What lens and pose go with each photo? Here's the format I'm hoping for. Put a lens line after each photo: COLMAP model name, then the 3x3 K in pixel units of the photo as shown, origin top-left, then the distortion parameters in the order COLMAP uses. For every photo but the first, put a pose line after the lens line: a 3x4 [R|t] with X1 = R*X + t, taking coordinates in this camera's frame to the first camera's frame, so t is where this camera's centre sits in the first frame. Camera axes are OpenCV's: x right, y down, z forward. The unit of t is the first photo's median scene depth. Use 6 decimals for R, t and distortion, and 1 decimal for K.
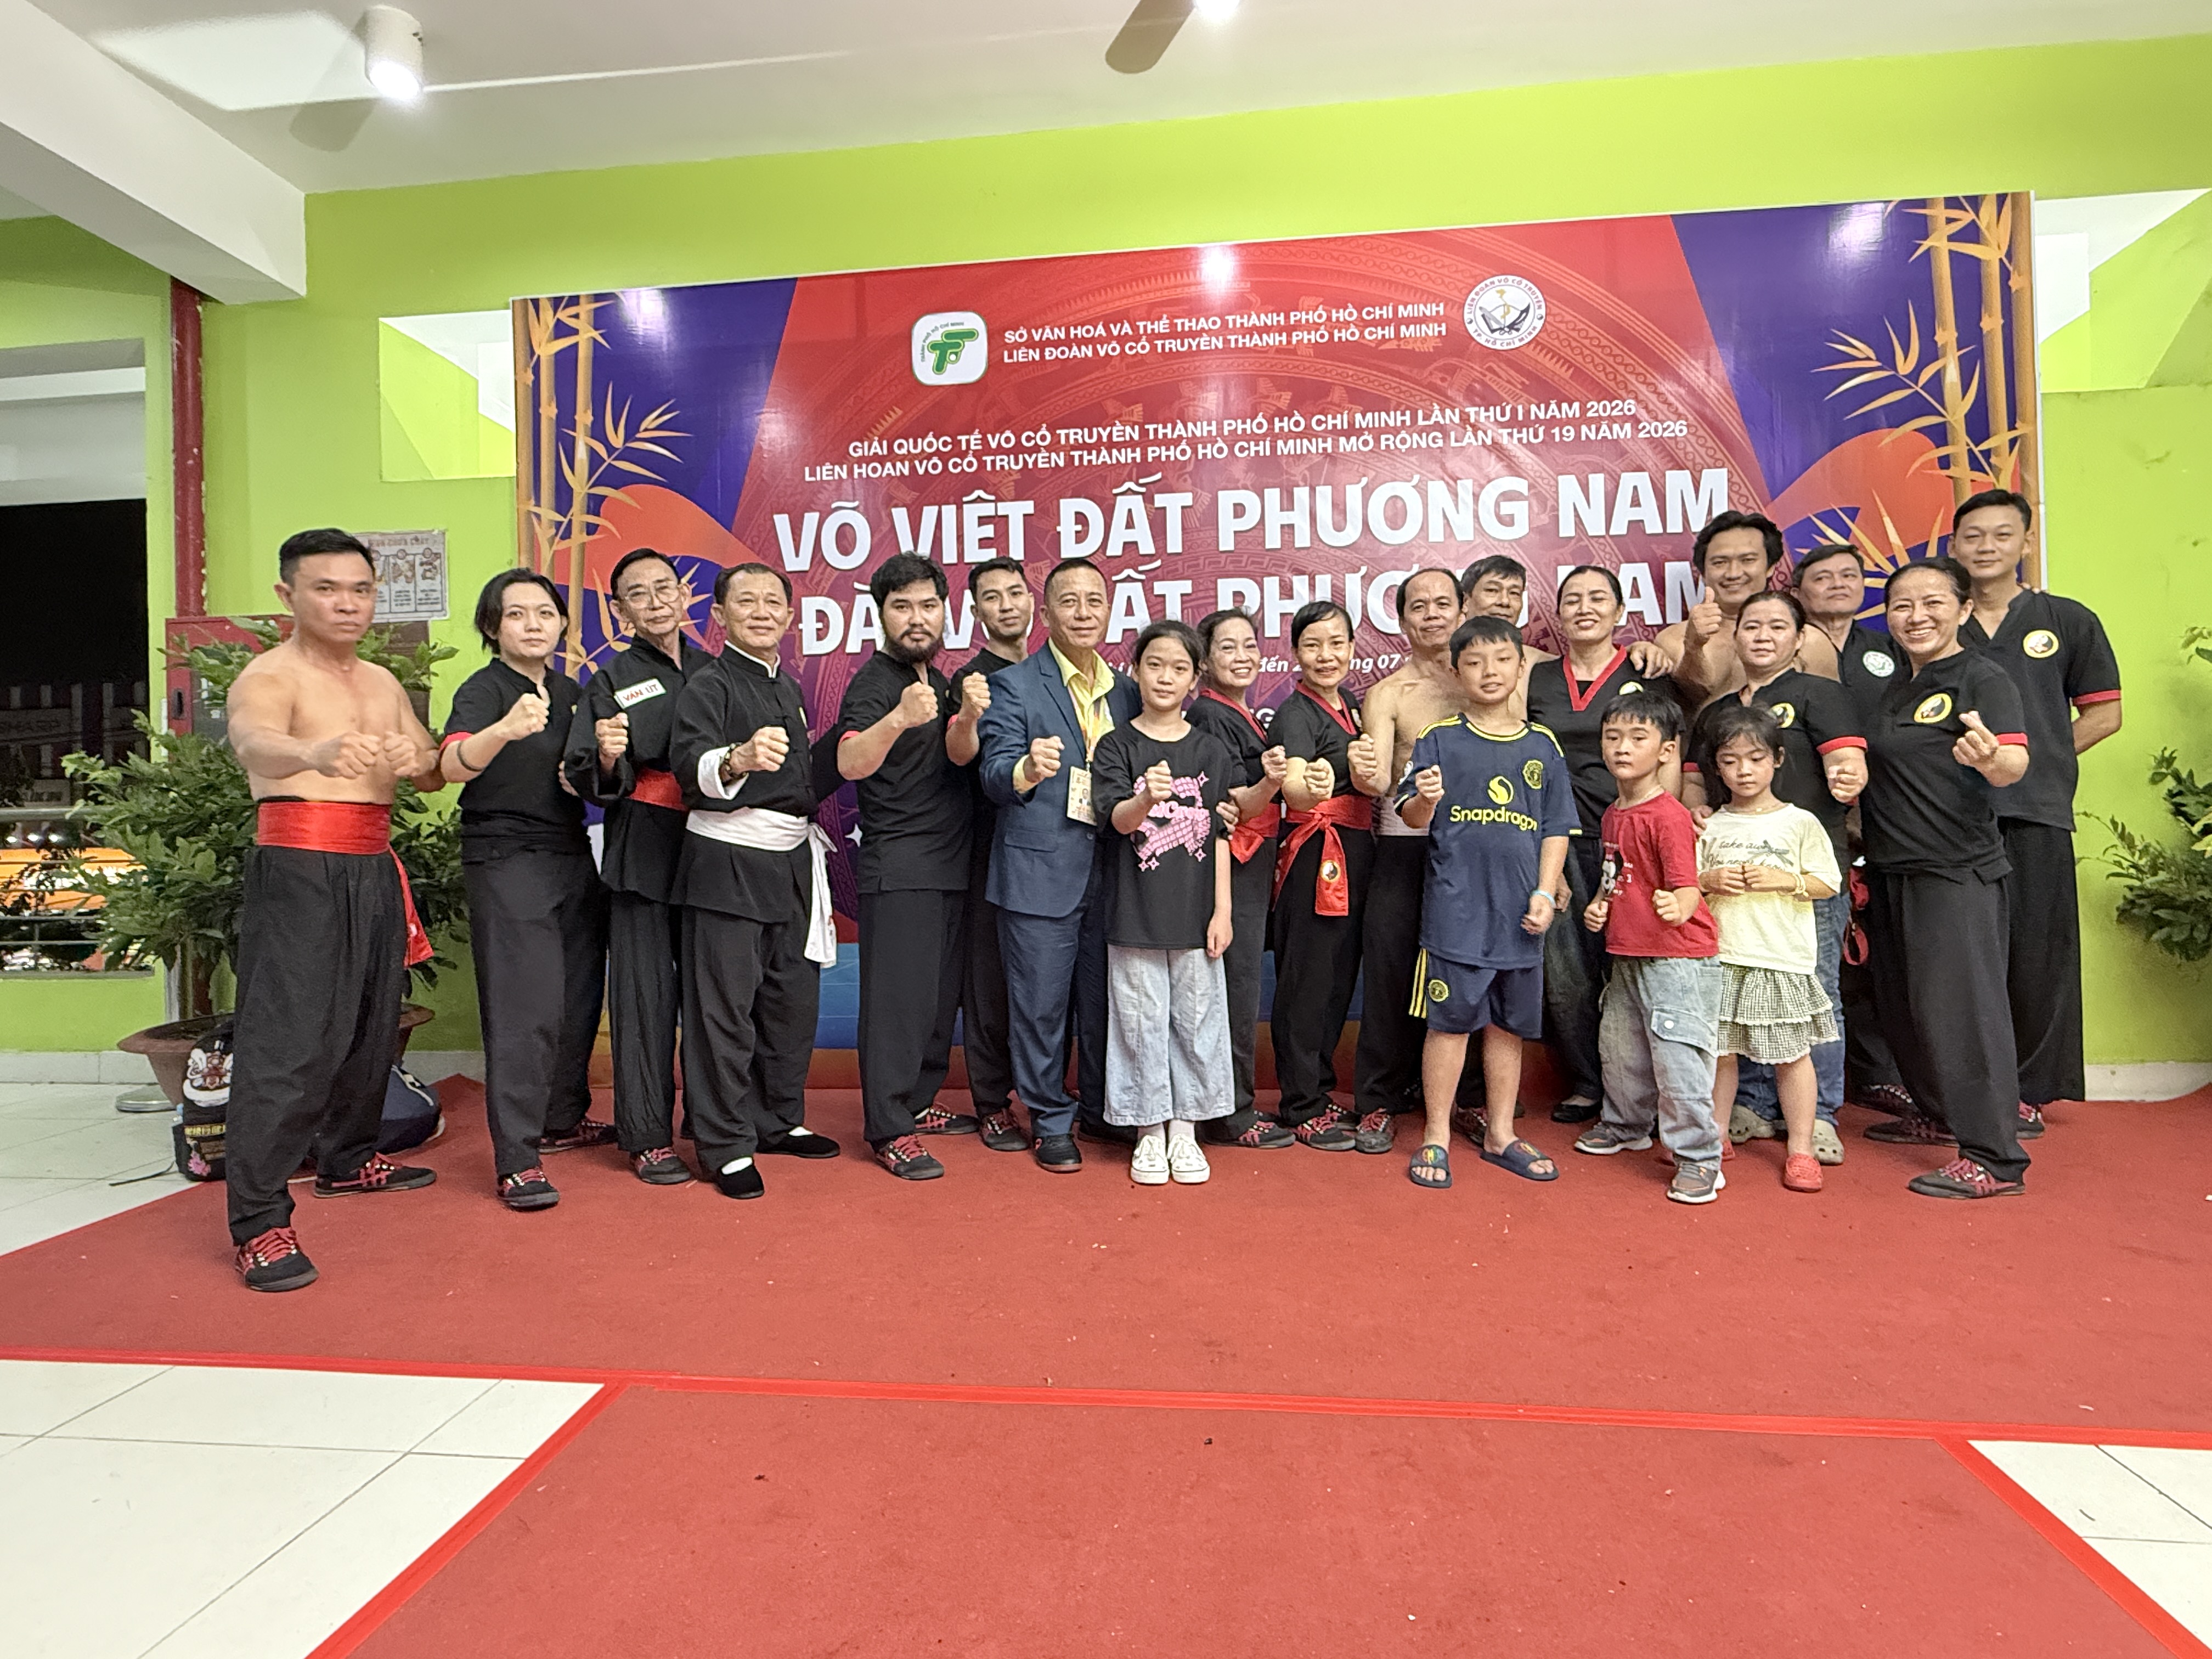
lens RADIAL K [[1167.5, 0, 1098.8], [0, 1167.5, 824.2], [0, 0, 1]] dist [-0.000986, 0.001113]
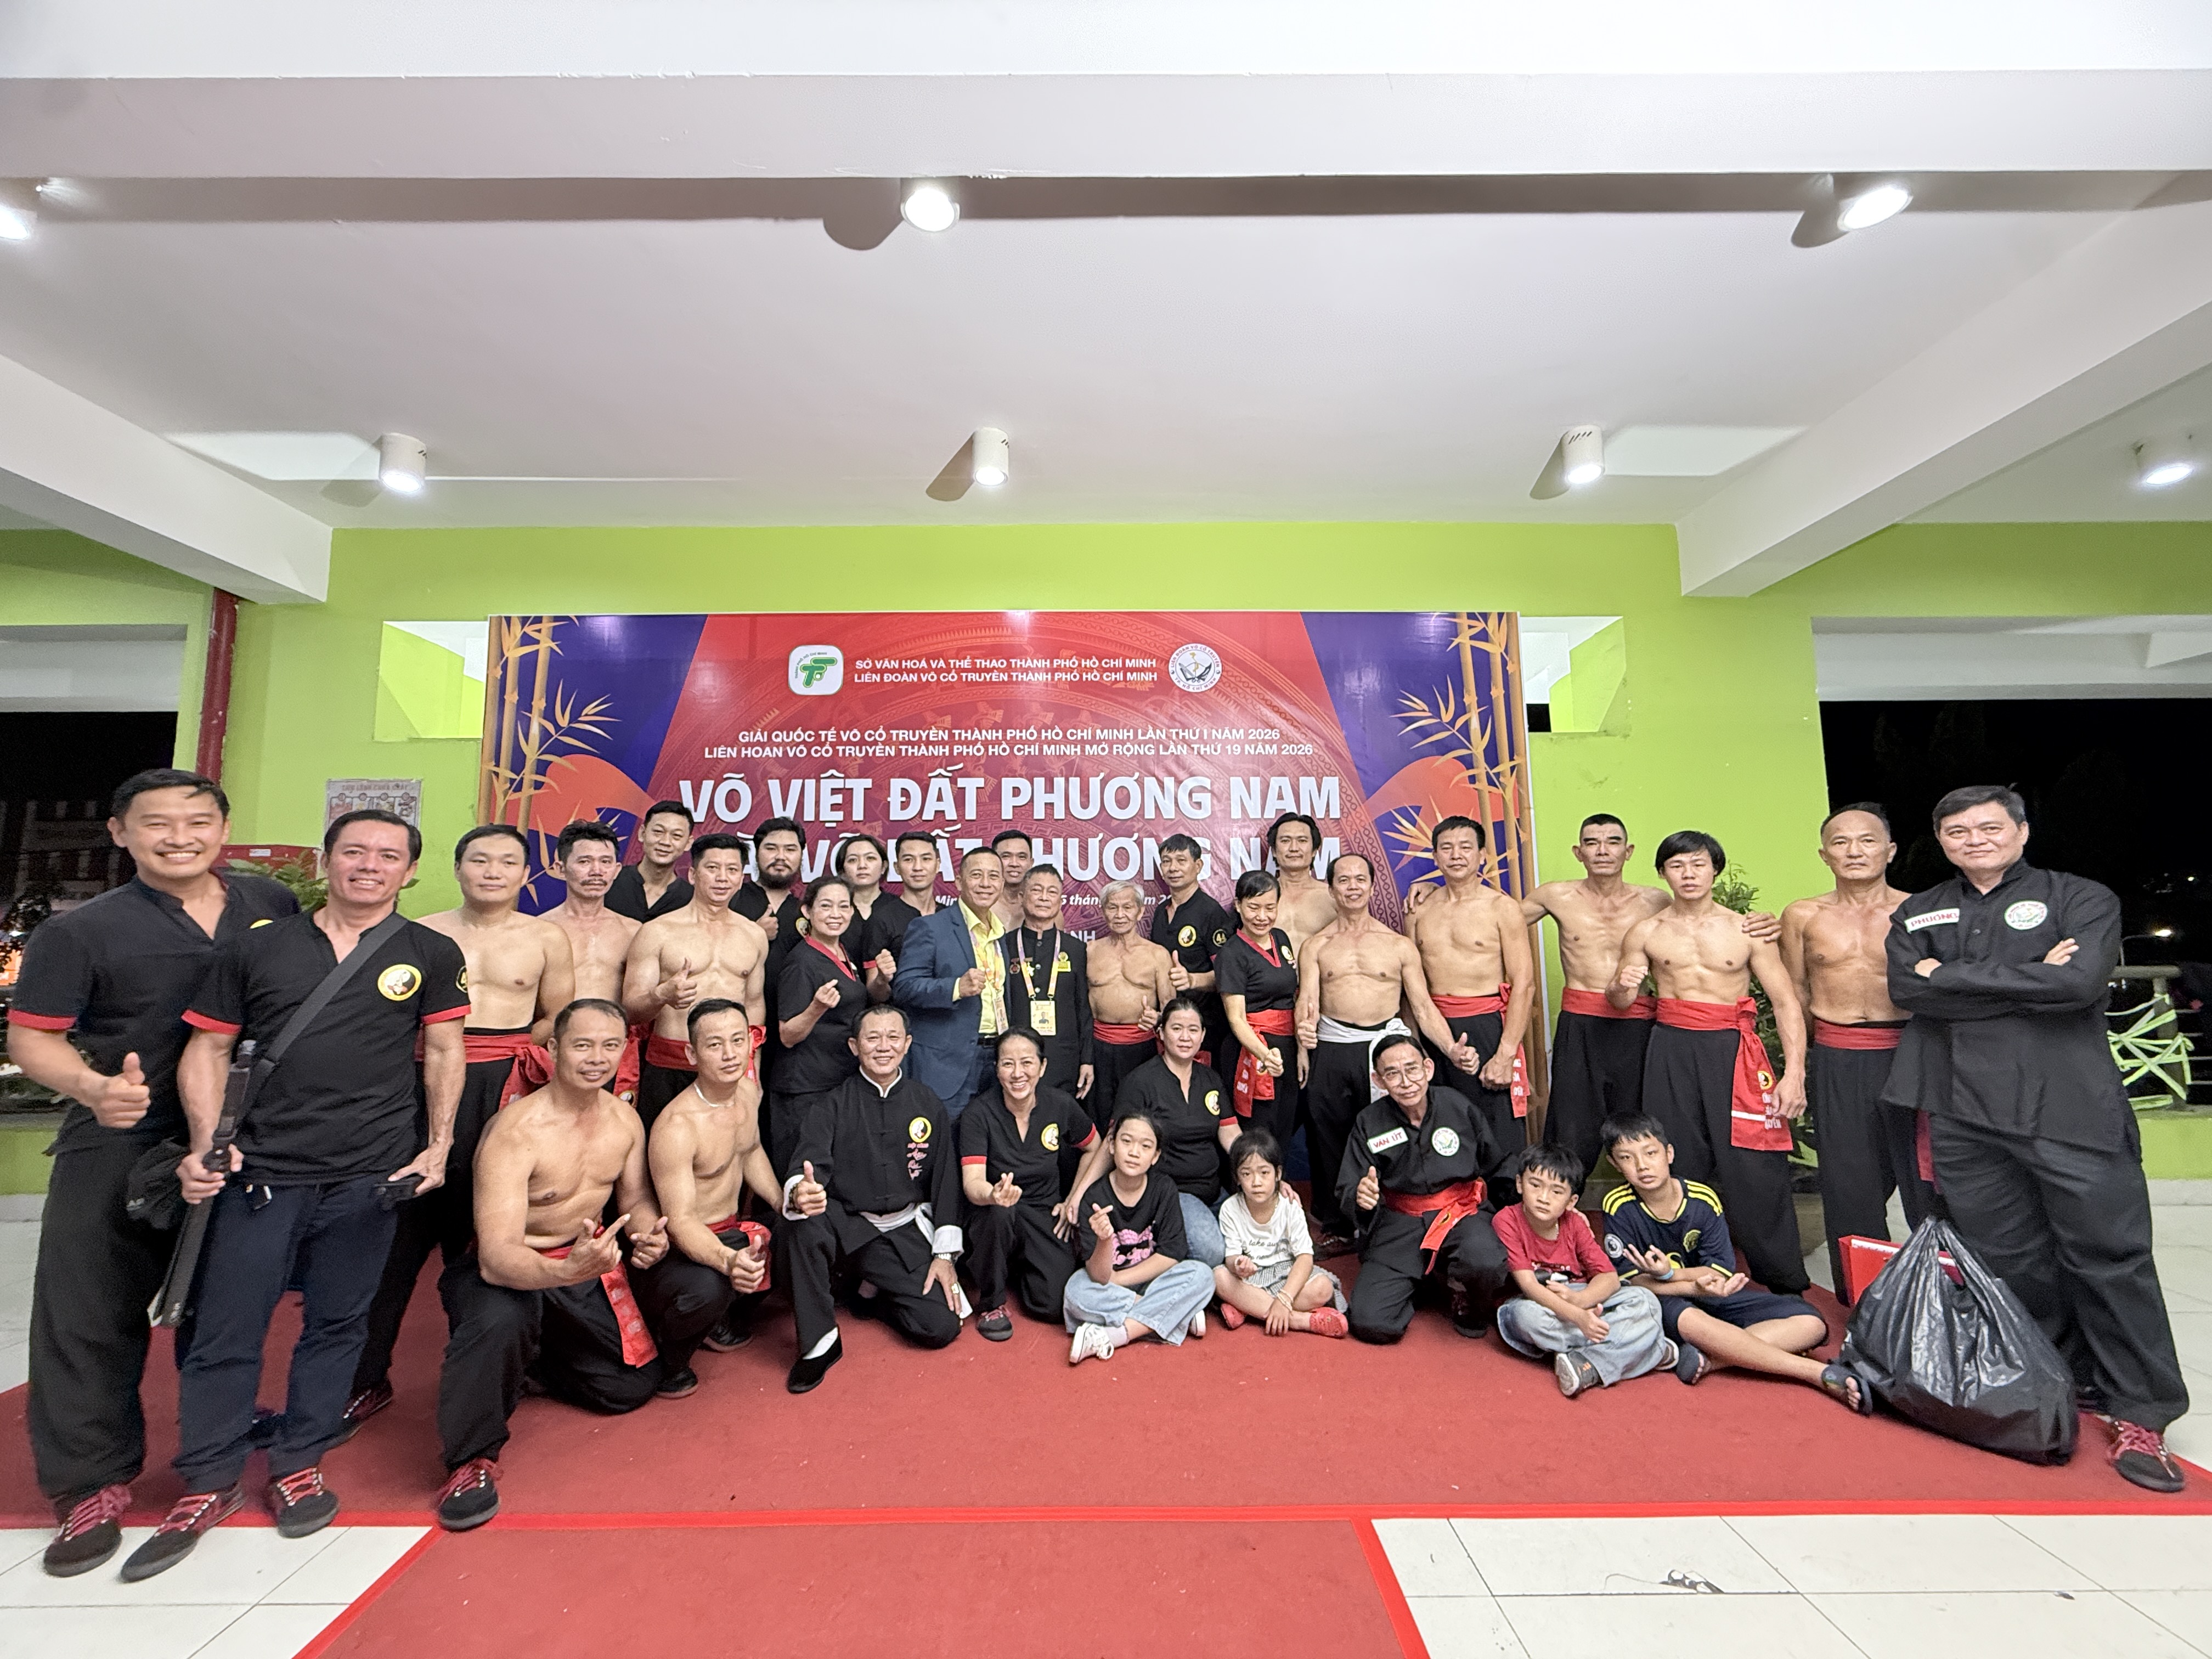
lens RADIAL K [[891.8, 0, 1096.7], [0, 891.8, 833.3], [0, 0, 1]] dist [0.000949, -0.000168]
pose [[0.993097, 0.023722, 0.114873, 0.092793], [-0.011114, 0.993960, -0.109178, -0.098333], [-0.116770, 0.107148, 0.987362, -0.089170]]
